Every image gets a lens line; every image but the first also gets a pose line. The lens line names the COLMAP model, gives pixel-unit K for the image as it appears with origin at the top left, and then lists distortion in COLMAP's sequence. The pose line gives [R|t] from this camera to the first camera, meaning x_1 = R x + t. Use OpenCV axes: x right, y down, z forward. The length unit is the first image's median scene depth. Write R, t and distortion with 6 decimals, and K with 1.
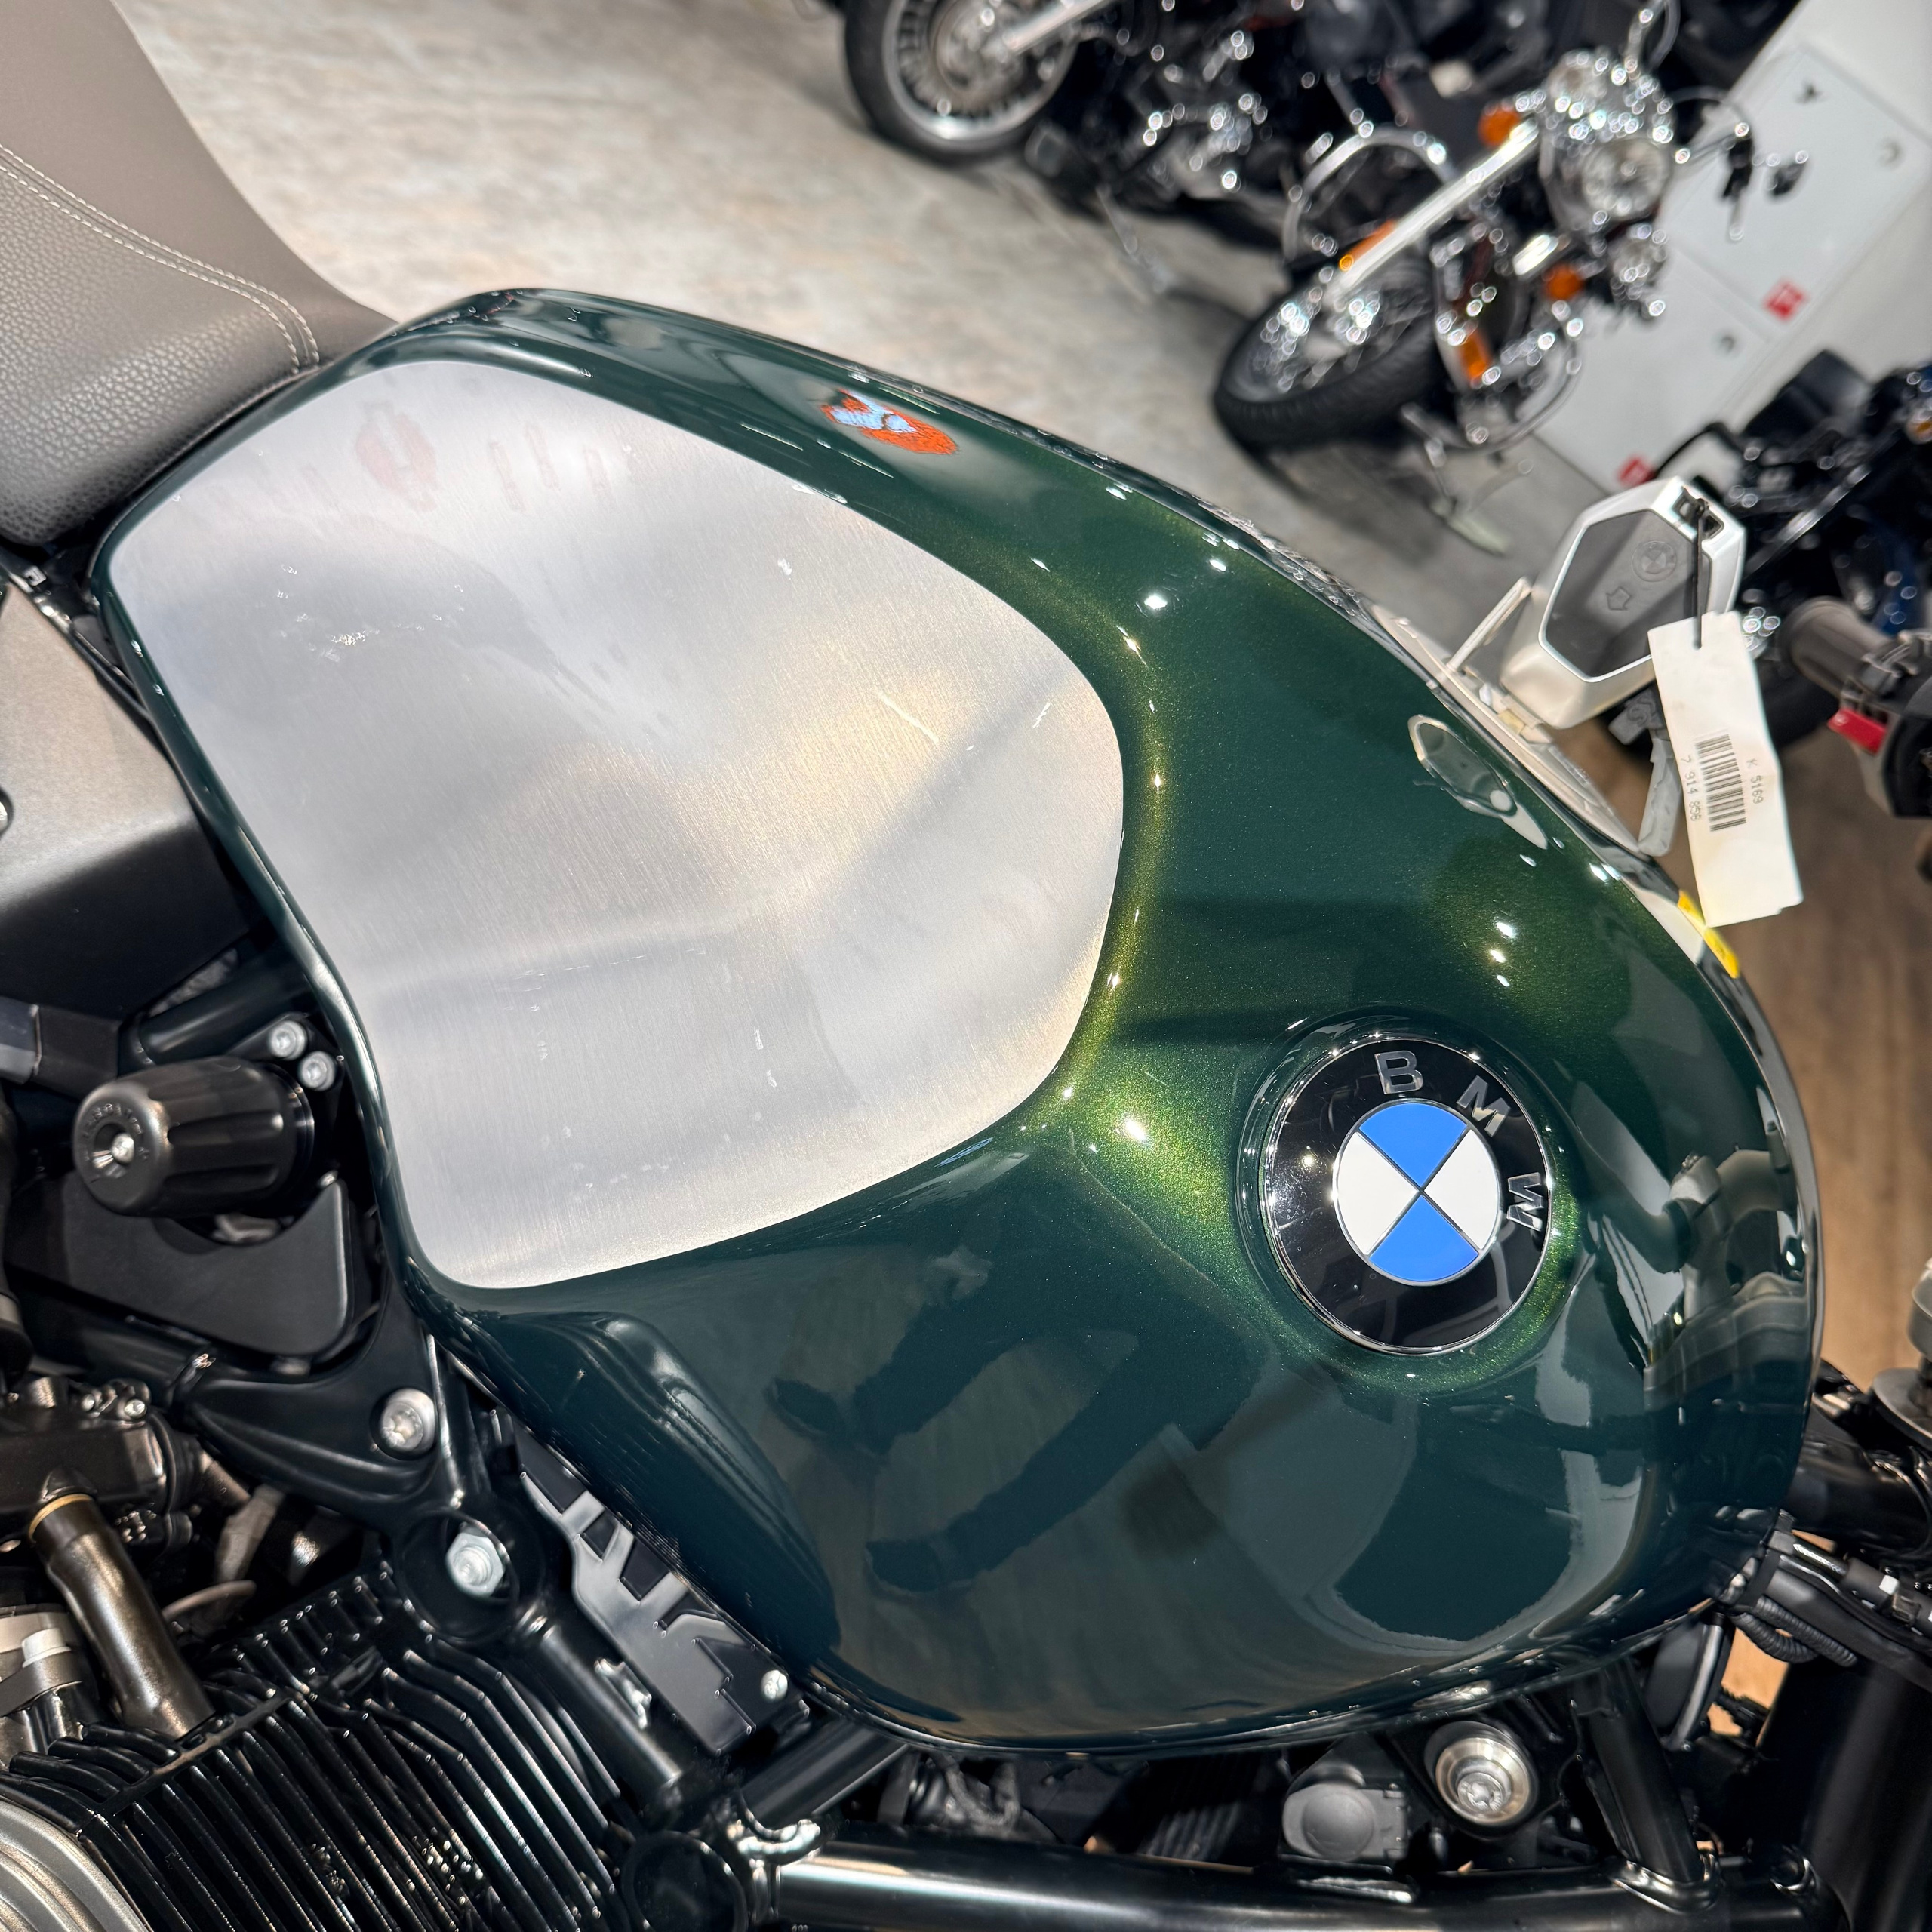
lens RADIAL K [[1884.6, 0, 939.2], [0, 1884.6, 964.8], [0, 0, 1]] dist [-0.019336, -0.016121]
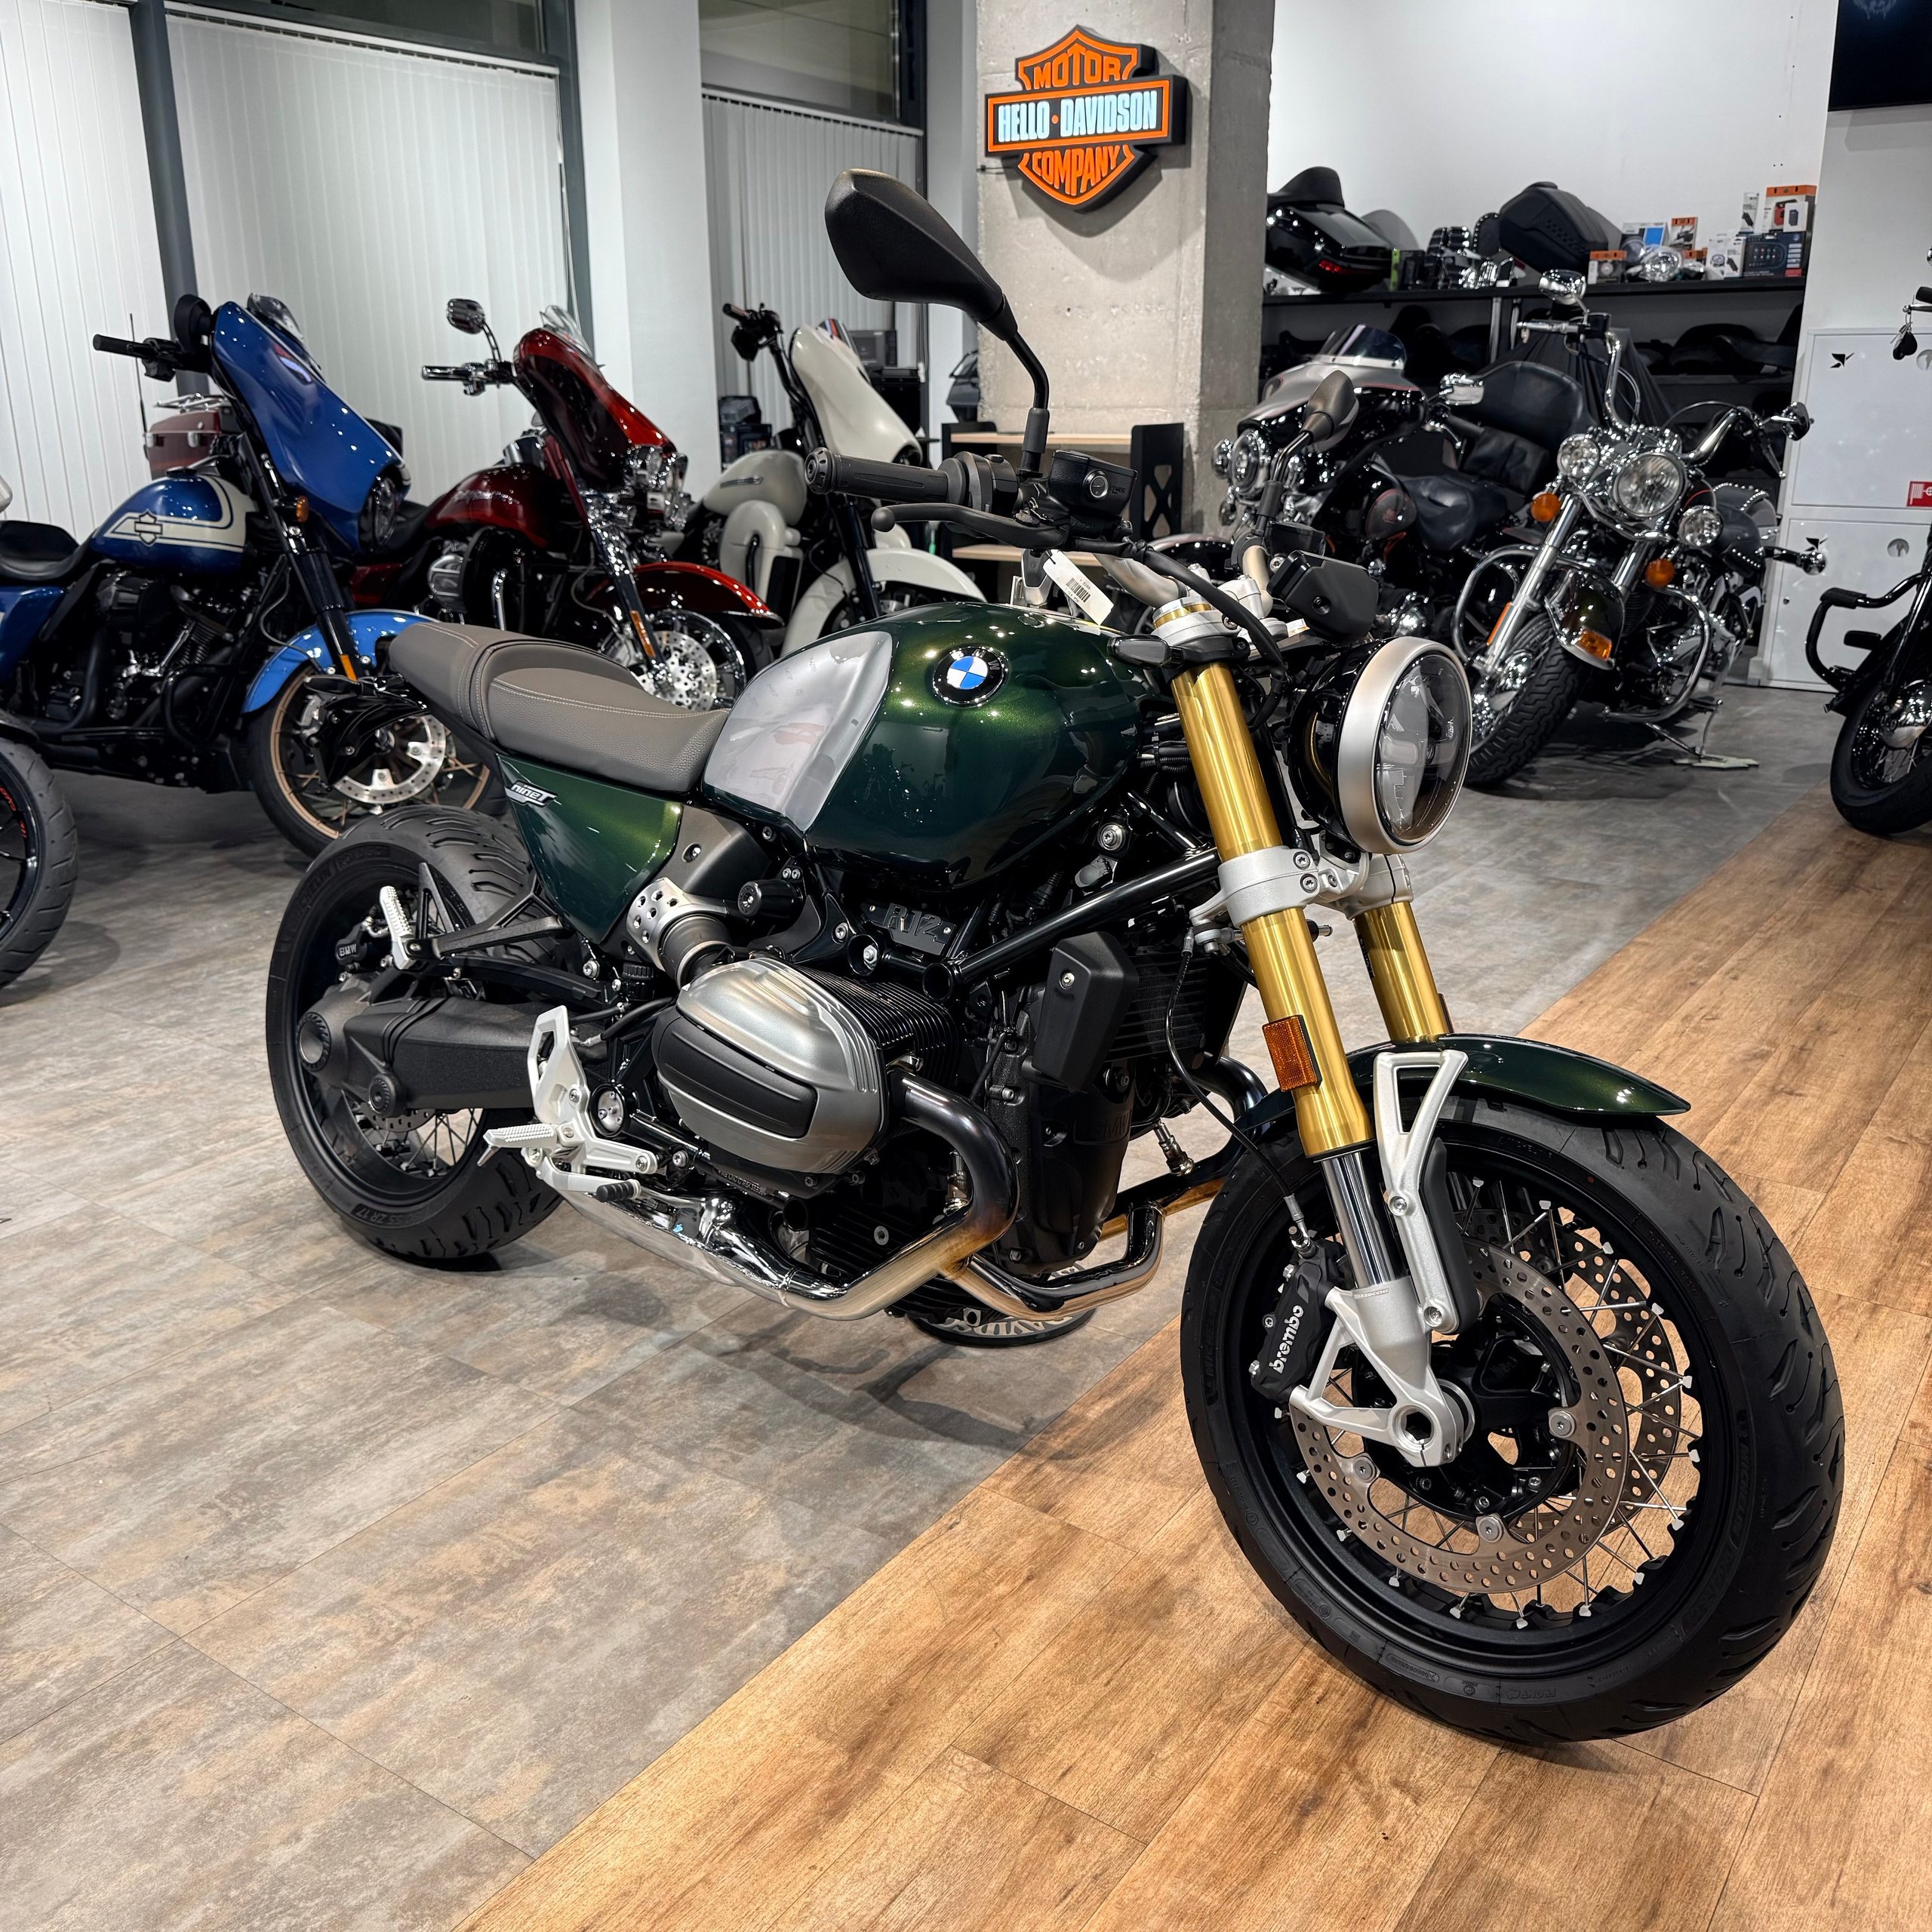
lens RADIAL K [[1816.2, 0, 973.6], [0, 1816.2, 955.7], [0, 0, 1]] dist [0.015596, -0.025510]
pose [[0.856759, -0.459549, -0.234050, 0.096933], [0.338217, 0.843290, -0.417698, 0.249617], [0.389325, 0.278707, 0.877923, -0.258719]]
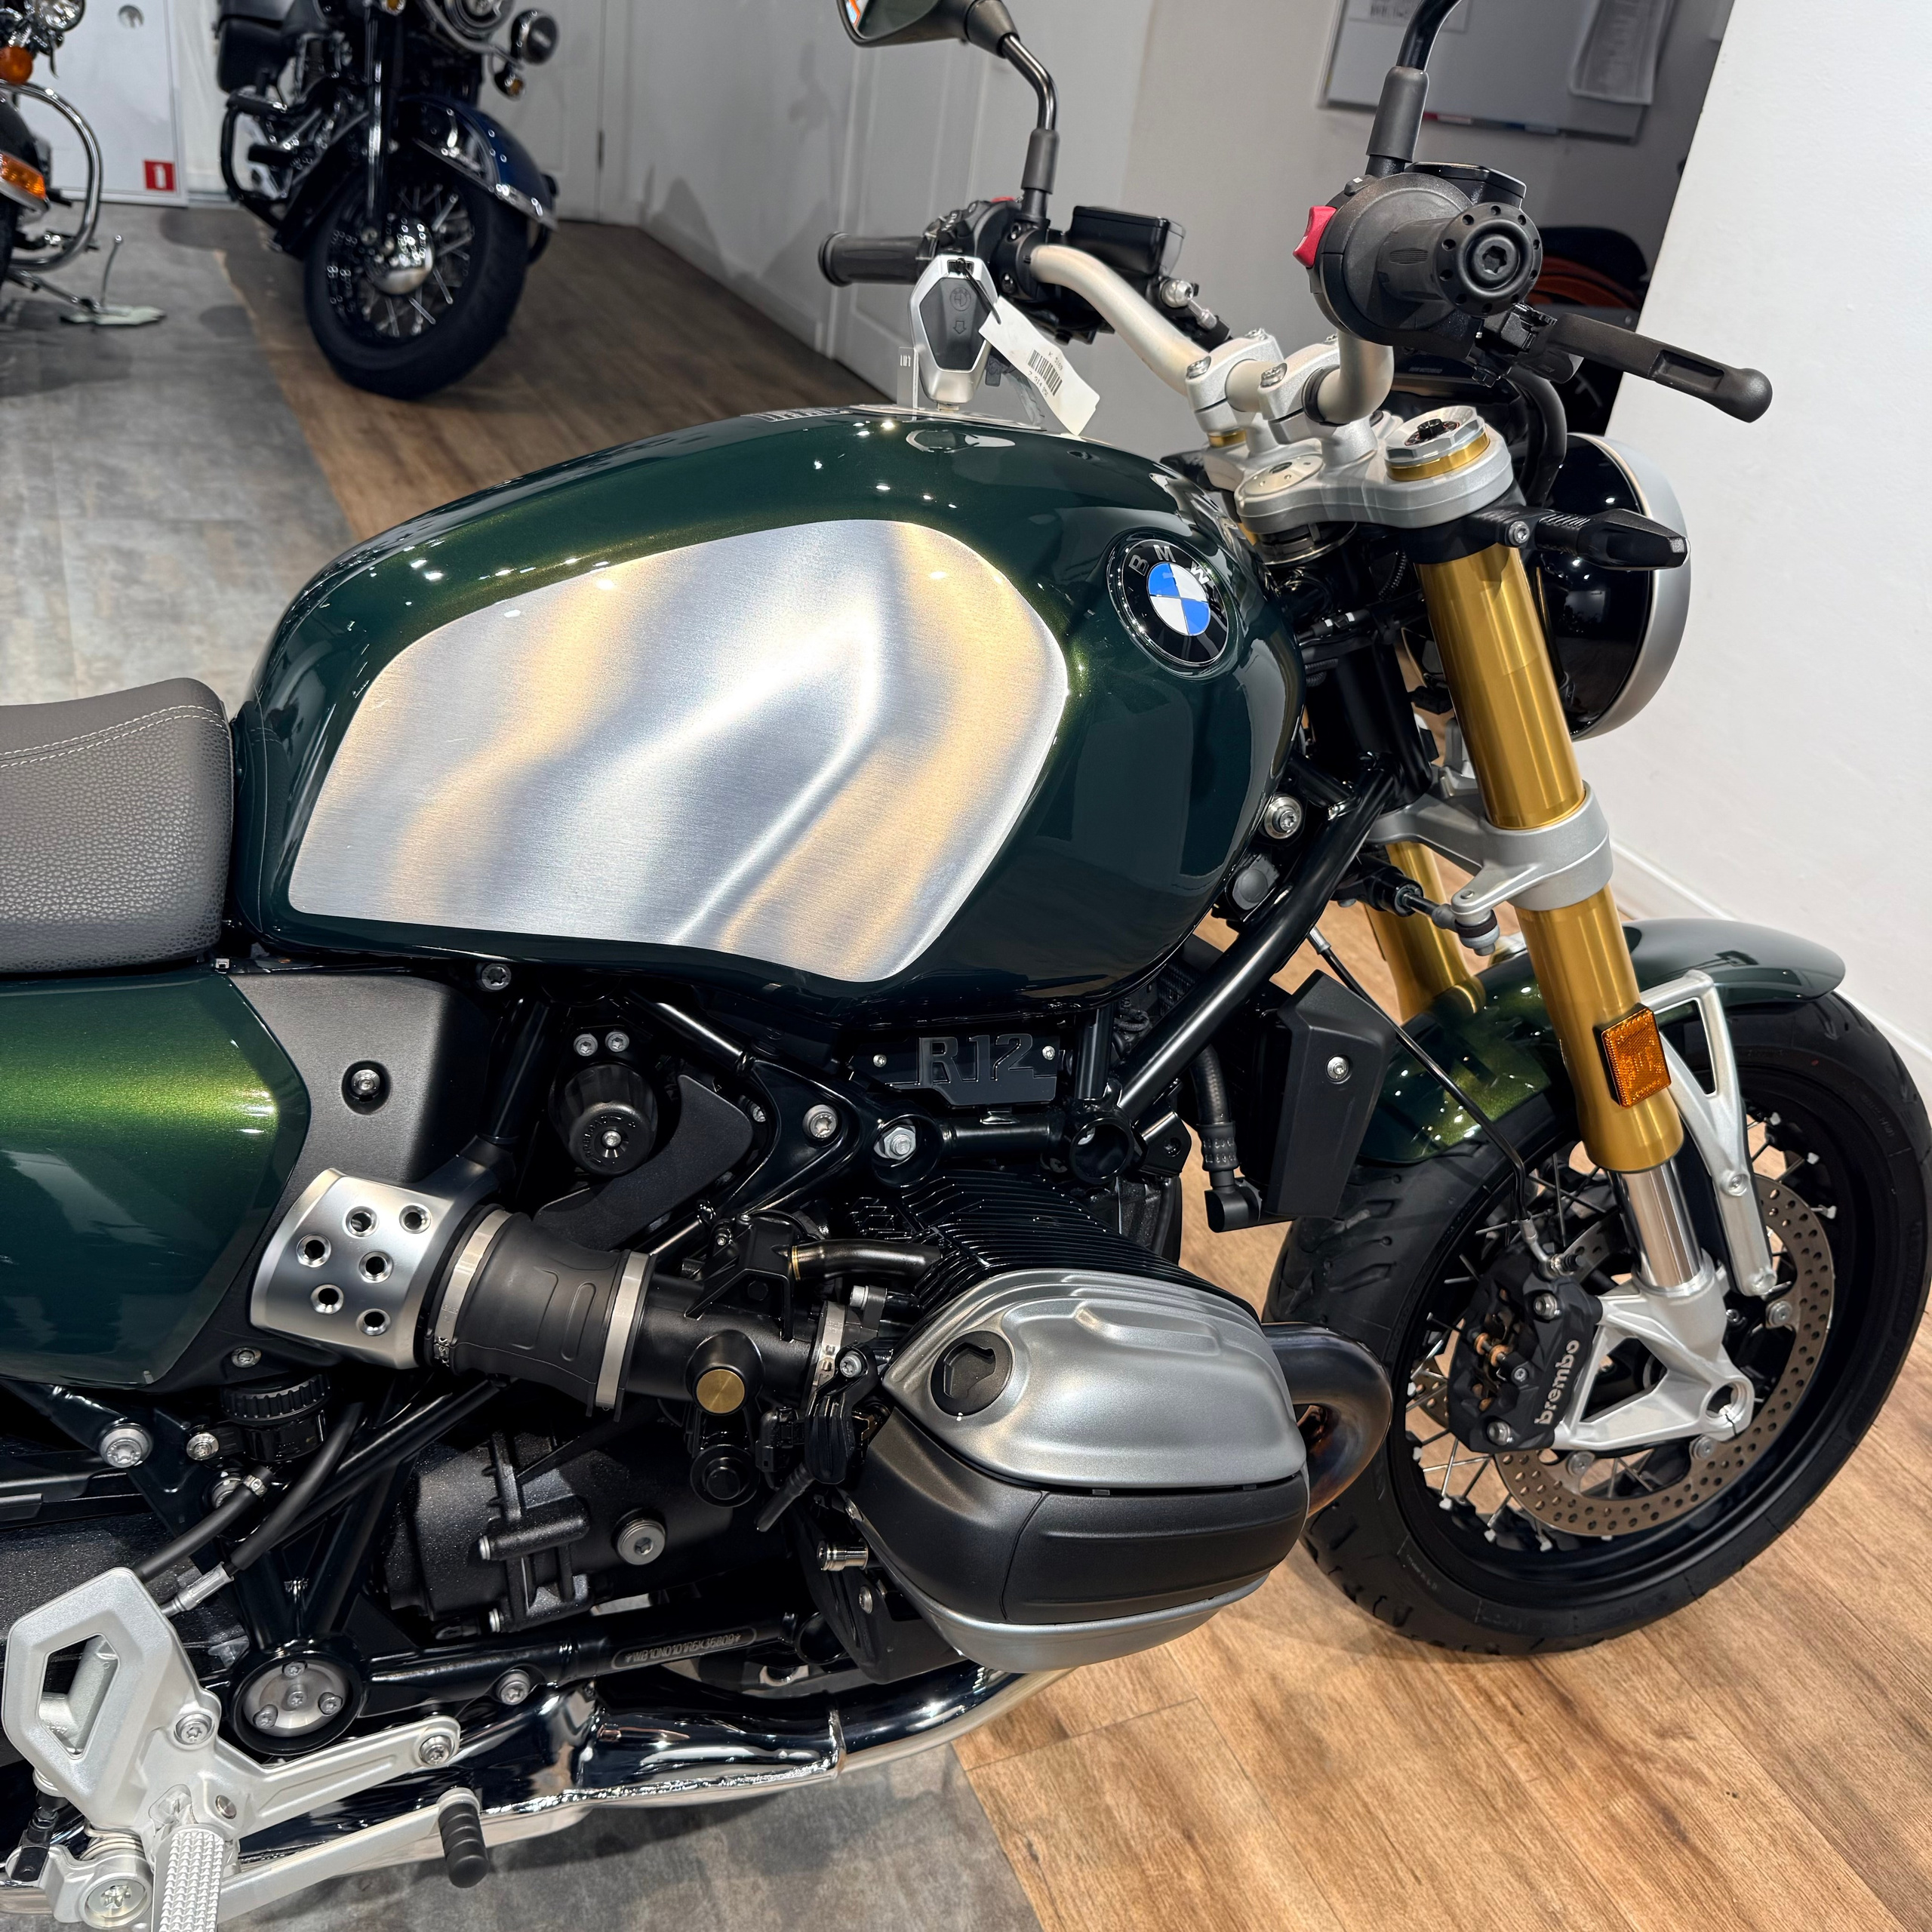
lens RADIAL K [[1798.6, 0, 970.9], [0, 1798.6, 967.3], [0, 0, 1]] dist [0.083846, -0.140376]
pose [[0.570125, -0.723565, 0.389116, -0.106754], [0.633743, 0.688734, 0.352159, -0.050556], [-0.522807, 0.045825, 0.851218, -0.070973]]
